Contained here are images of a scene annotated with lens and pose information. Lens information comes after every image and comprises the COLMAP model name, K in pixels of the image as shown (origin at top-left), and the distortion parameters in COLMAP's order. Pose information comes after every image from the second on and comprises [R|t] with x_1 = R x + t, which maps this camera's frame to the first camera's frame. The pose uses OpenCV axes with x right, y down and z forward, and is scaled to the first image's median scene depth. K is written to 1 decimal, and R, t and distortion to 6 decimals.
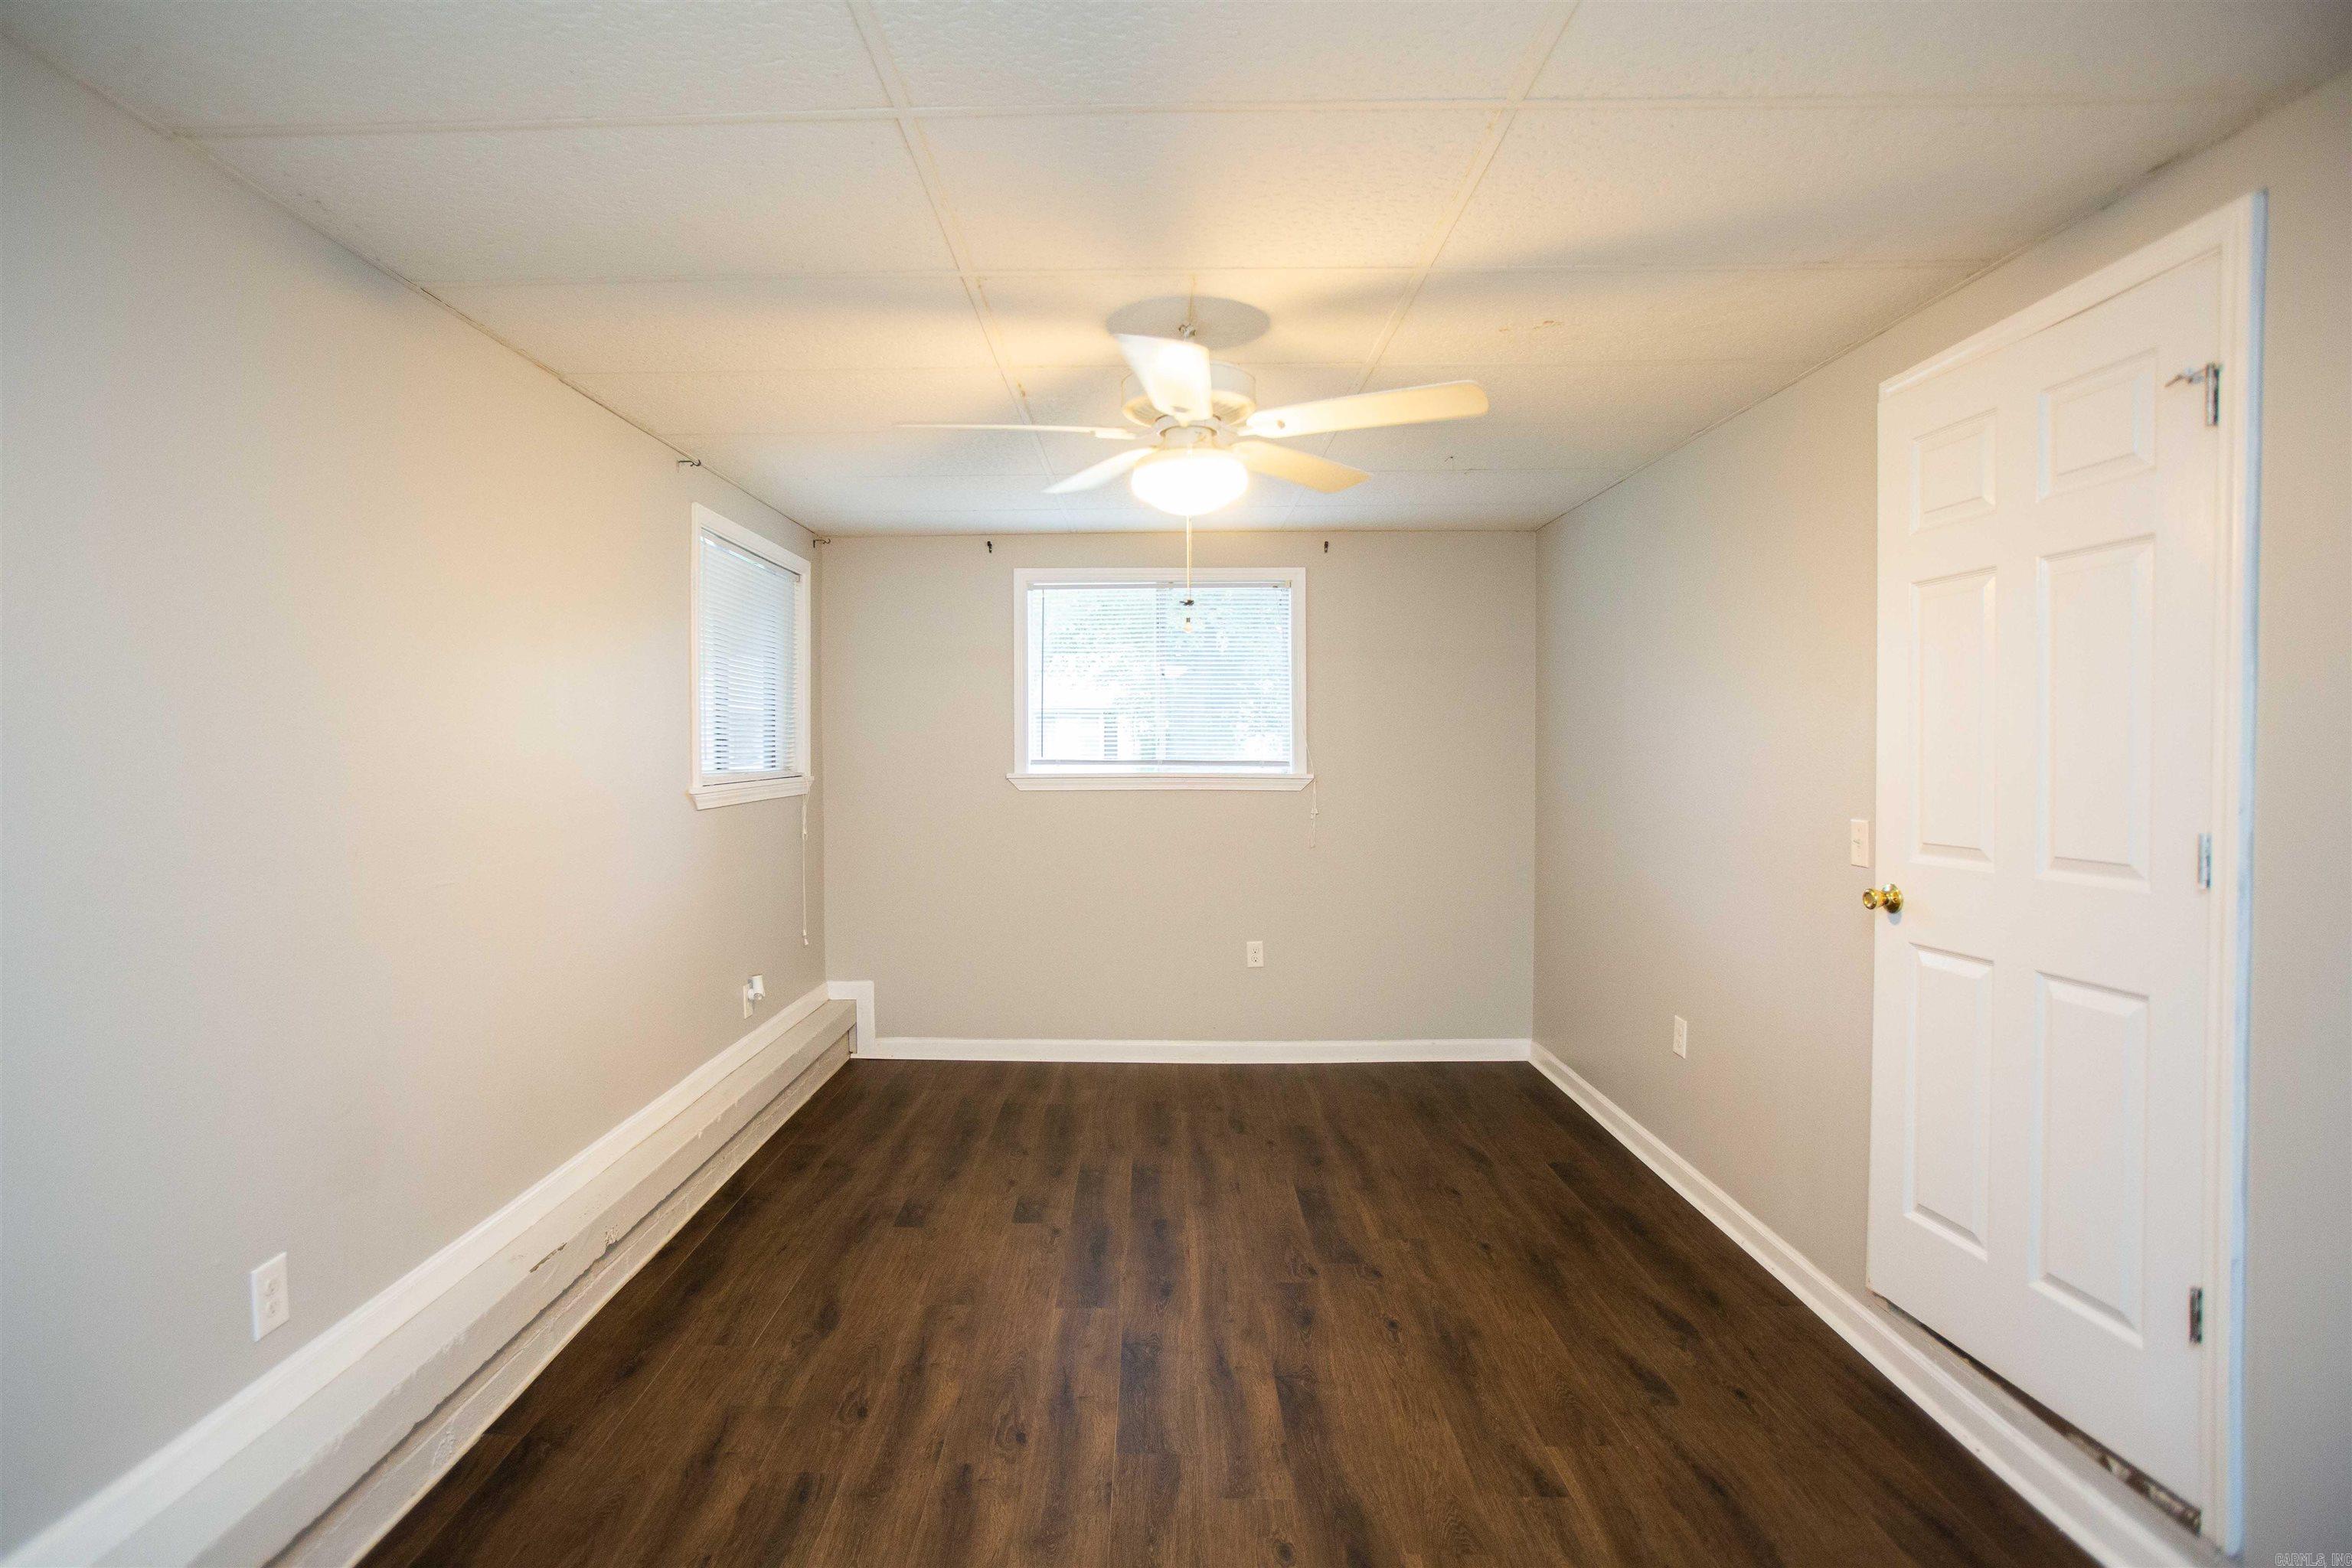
lens RADIAL K [[1199.5, 0, 1176.0], [0, 1199.5, 784.0], [0, 0, 1]] dist [0.000246, 0.000094]
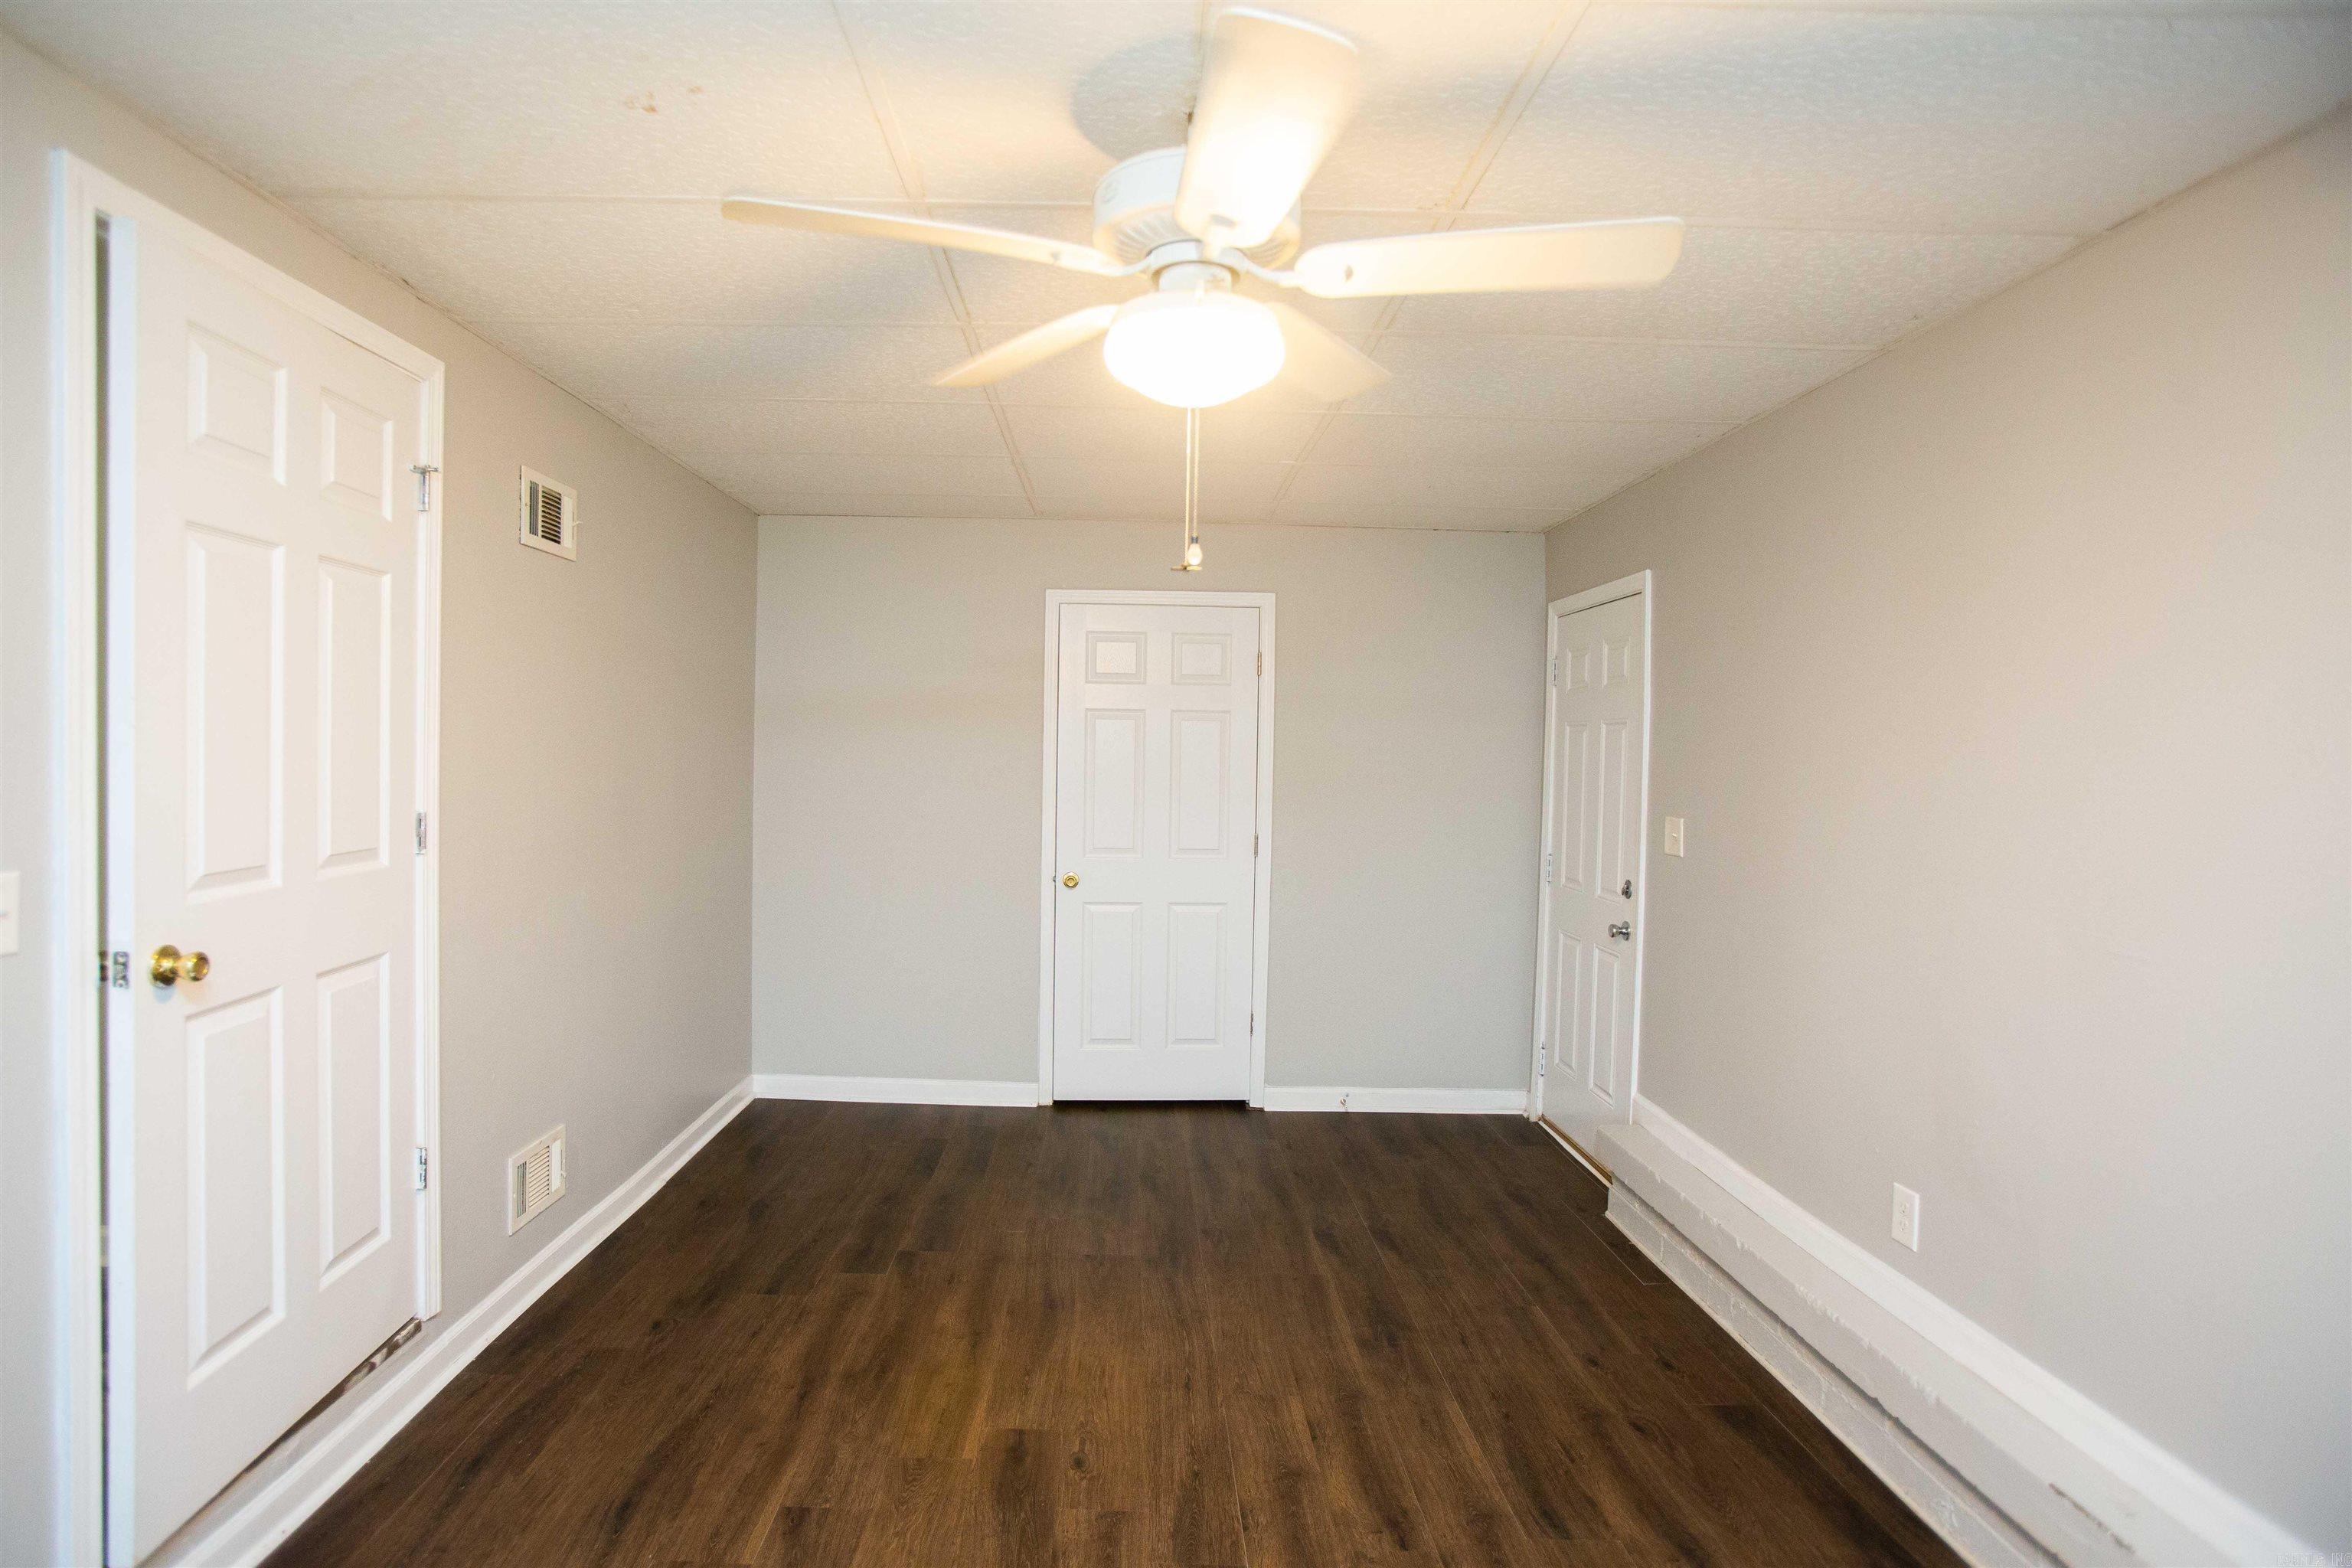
lens RADIAL K [[1199.5, 0, 1176.0], [0, 1199.5, 784.0], [0, 0, 1]] dist [0.000246, 0.000094]
pose [[-0.999427, -0.017626, -0.028891, 0.040195], [-0.019223, 0.998248, 0.055954, -0.069650], [0.027854, 0.056477, -0.998015, 2.000891]]
